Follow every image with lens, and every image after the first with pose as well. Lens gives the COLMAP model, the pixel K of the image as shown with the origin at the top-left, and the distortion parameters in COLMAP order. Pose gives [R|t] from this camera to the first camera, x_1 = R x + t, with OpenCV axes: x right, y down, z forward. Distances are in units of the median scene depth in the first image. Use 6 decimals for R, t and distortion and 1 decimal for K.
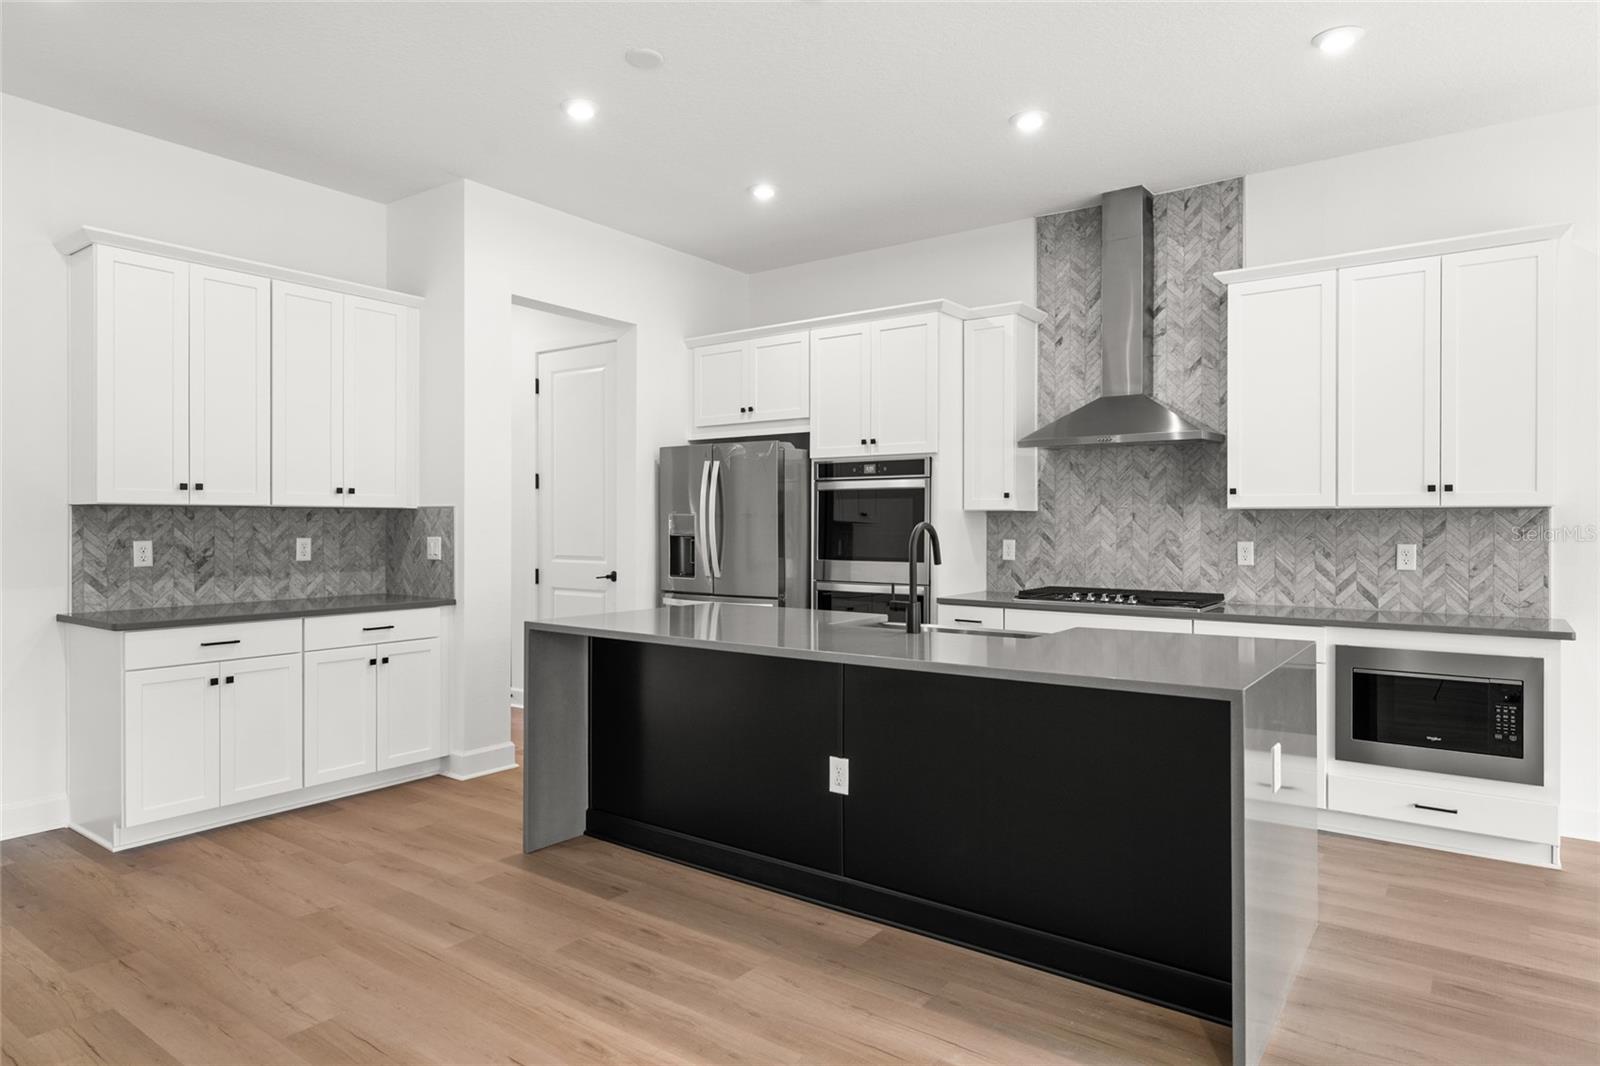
lens RADIAL K [[937.9, 0, 803.5], [0, 937.9, 527.9], [0, 0, 1]] dist [0.000147, 0.000395]
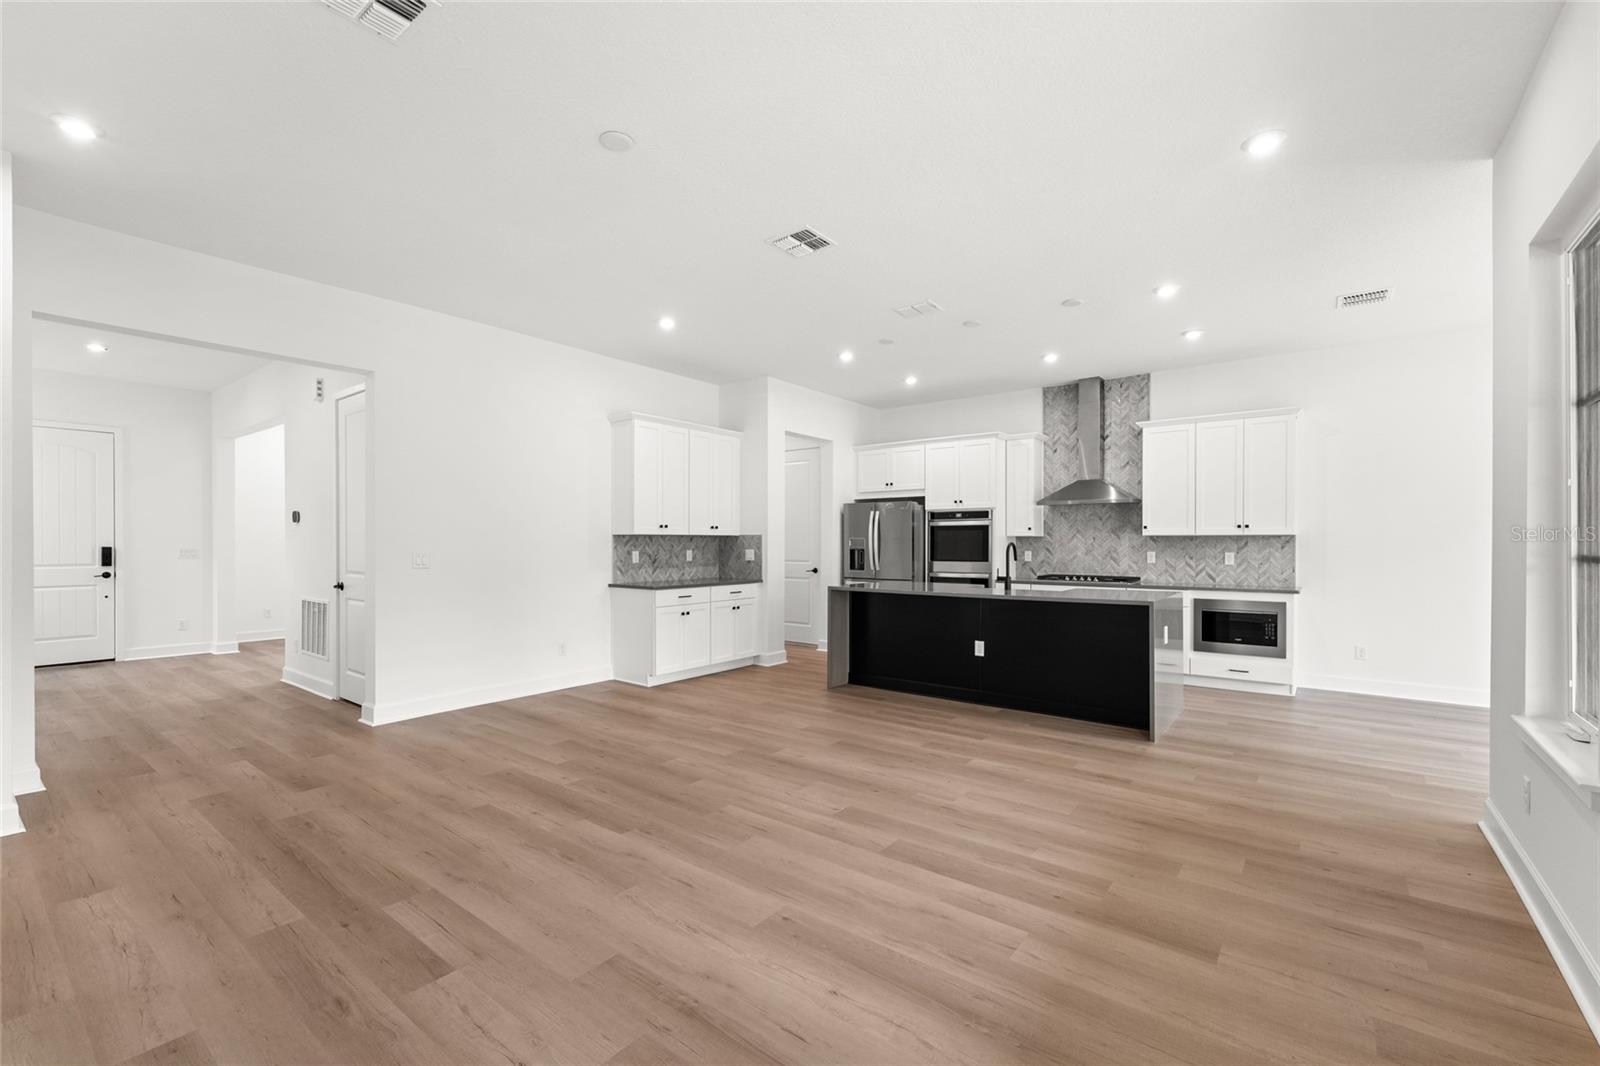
lens RADIAL K [[675.2, 0, 797.1], [0, 675.2, 547.3], [0, 0, 1]] dist [-0.000482, -0.001323]
pose [[0.999391, -0.000417, -0.034888, -0.245744], [0.000504, 0.999997, 0.002497, 0.001252], [0.034886, -0.002513, 0.999388, -0.491816]]
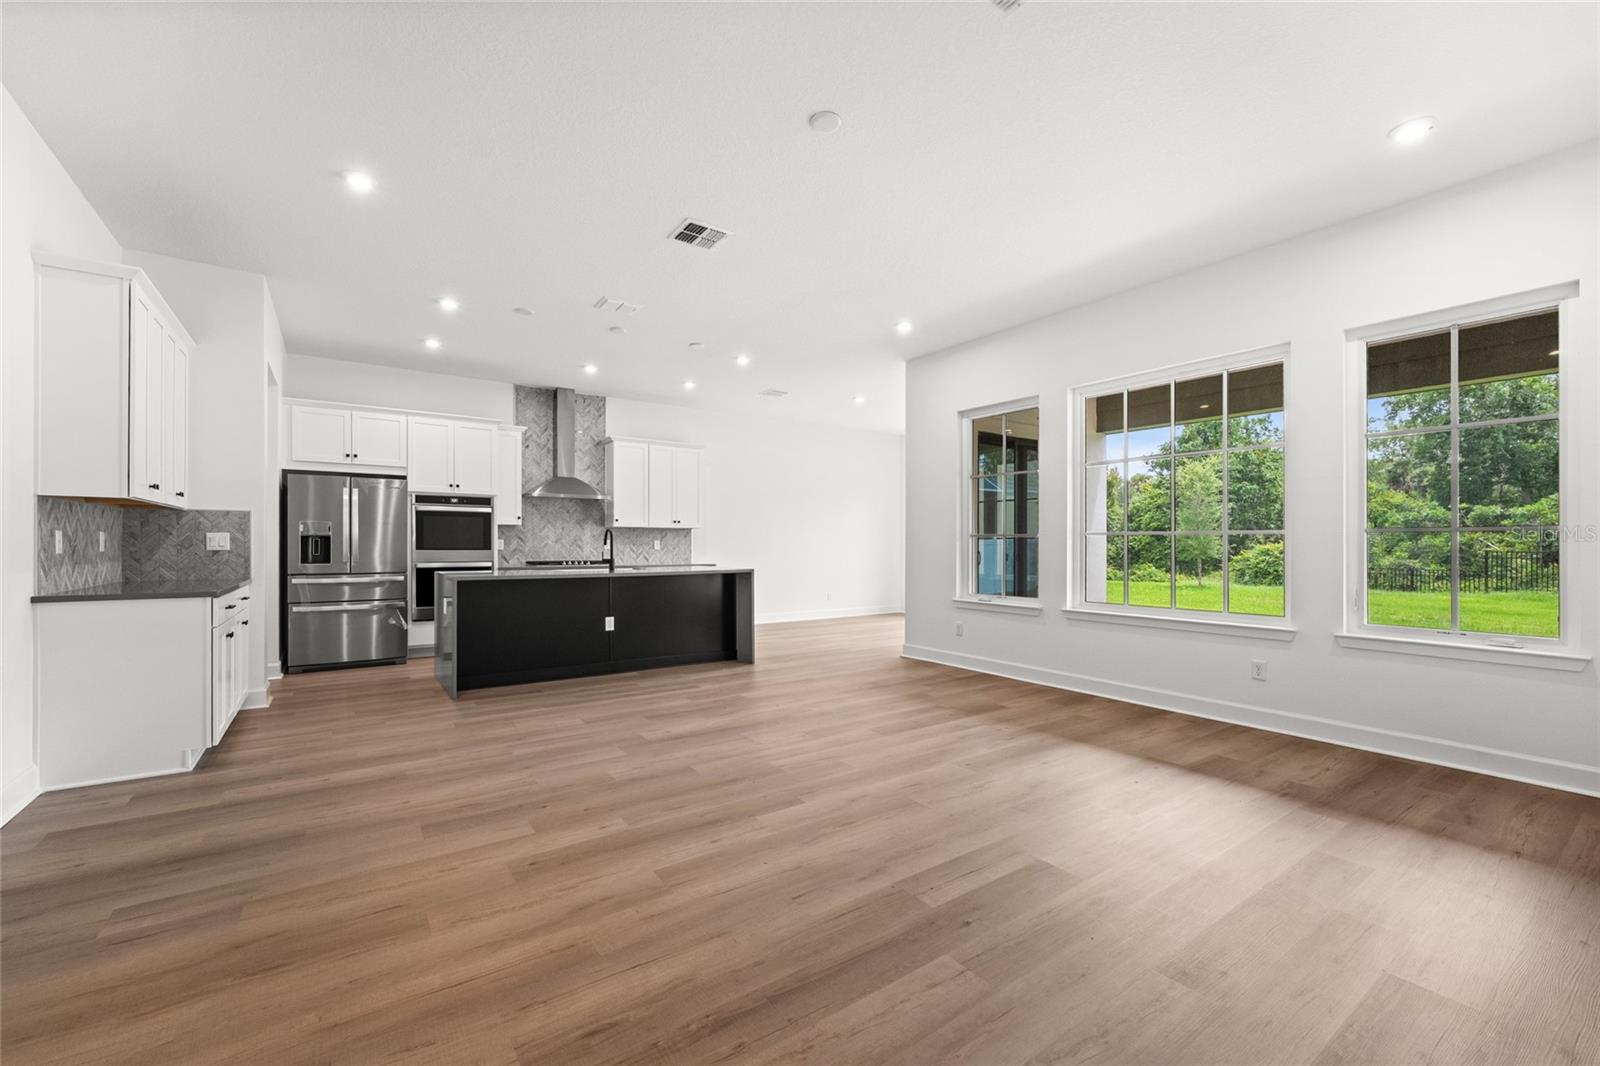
lens RADIAL K [[648.6, 0, 788.0], [0, 648.6, 544.1], [0, 0, 1]] dist [0.003180, -0.000083]
pose [[0.332670, 0.000368, 0.943043, -1.016683], [0.002594, 0.999996, -0.001305, 0.029380], [-0.943040, 0.002880, 0.332667, -0.053132]]
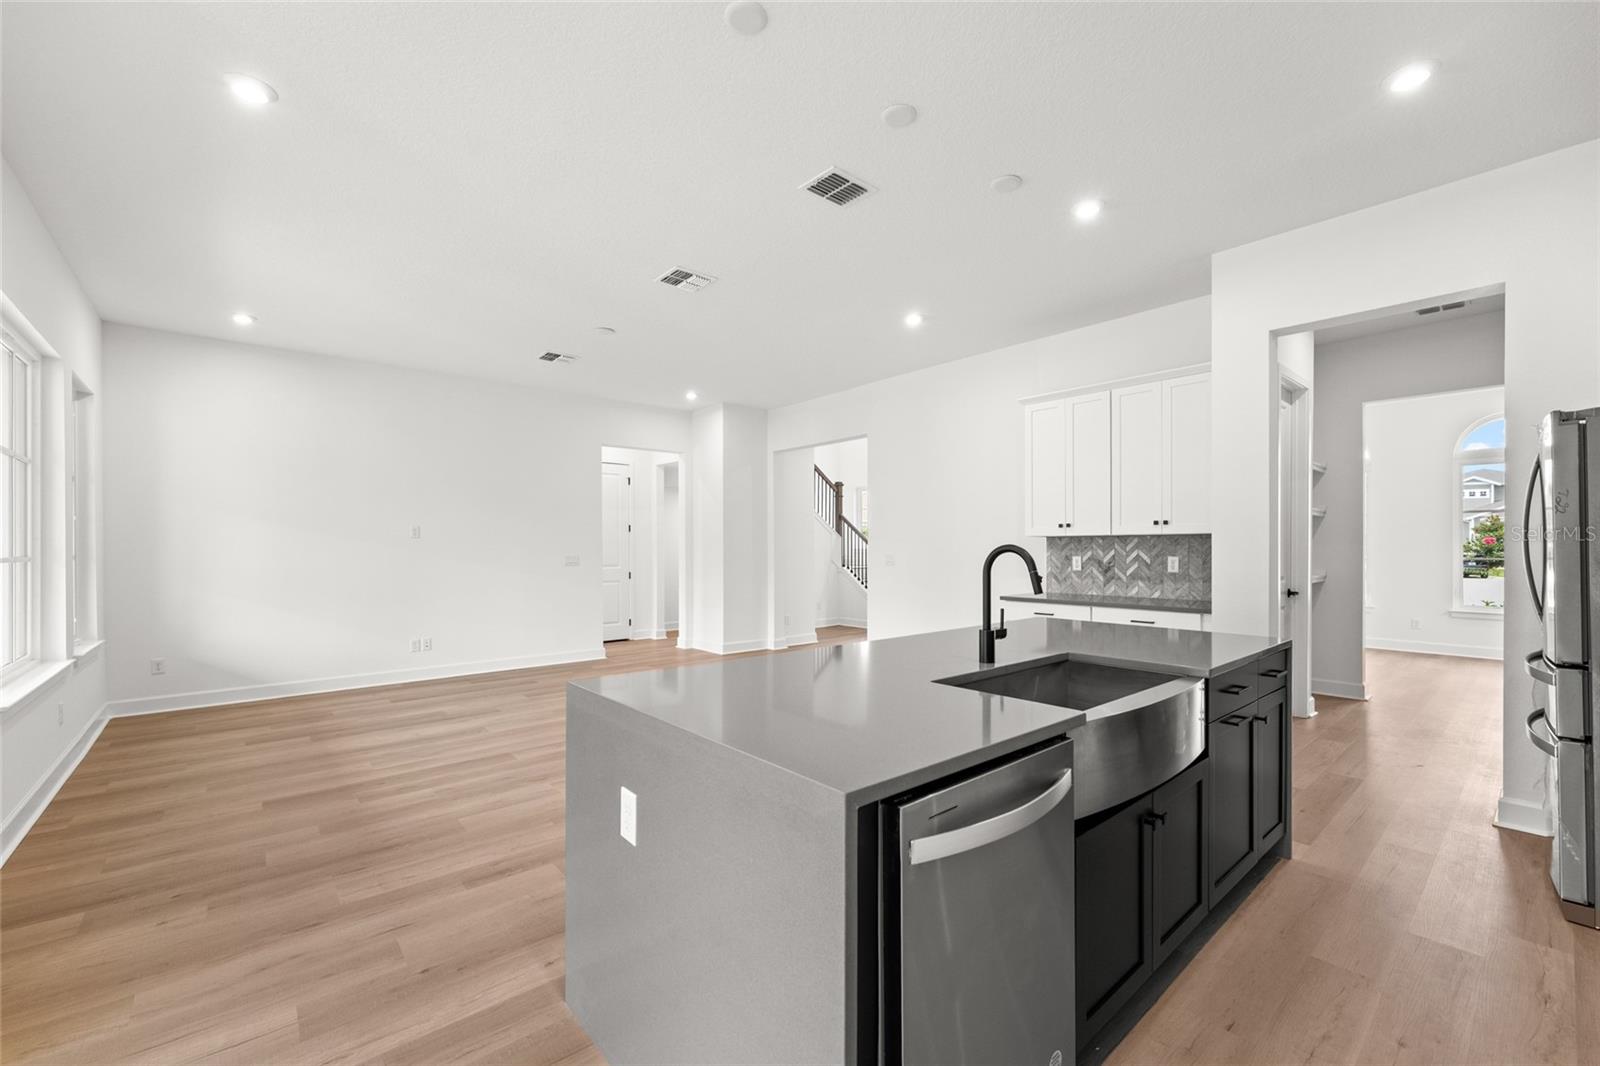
lens RADIAL K [[648.6, 0, 792.5], [0, 648.6, 551.5], [0, 0, 1]] dist [0.003180, -0.000083]
pose [[-0.232270, 0.004579, -0.972640, 0.561680], [0.000175, 0.999989, 0.004666, -0.001301], [0.972651, 0.000913, -0.232269, 0.677210]]
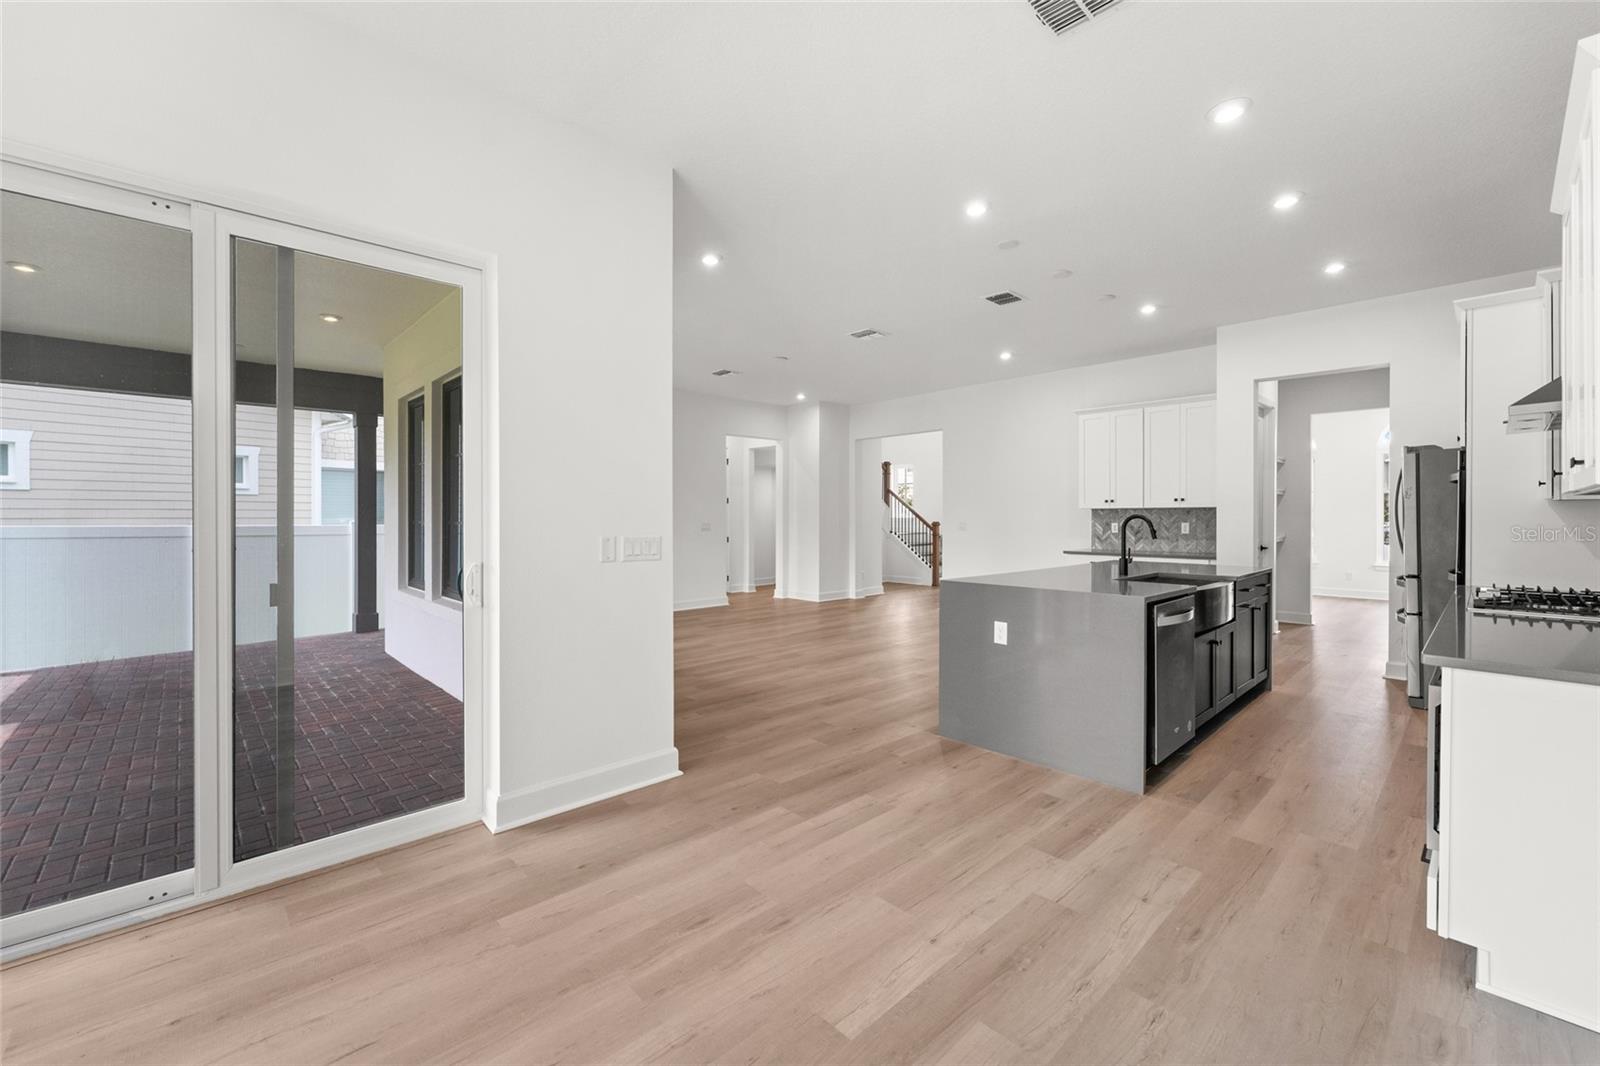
lens RADIAL K [[648.6, 0, 792.6], [0, 648.6, 521.4], [0, 0, 1]] dist [0.003180, -0.000083]
pose [[-0.186693, 0.005273, -0.982404, 1.041126], [-0.000747, 0.999985, 0.005509, 0.001037], [0.982418, 0.001763, -0.186687, 0.425188]]
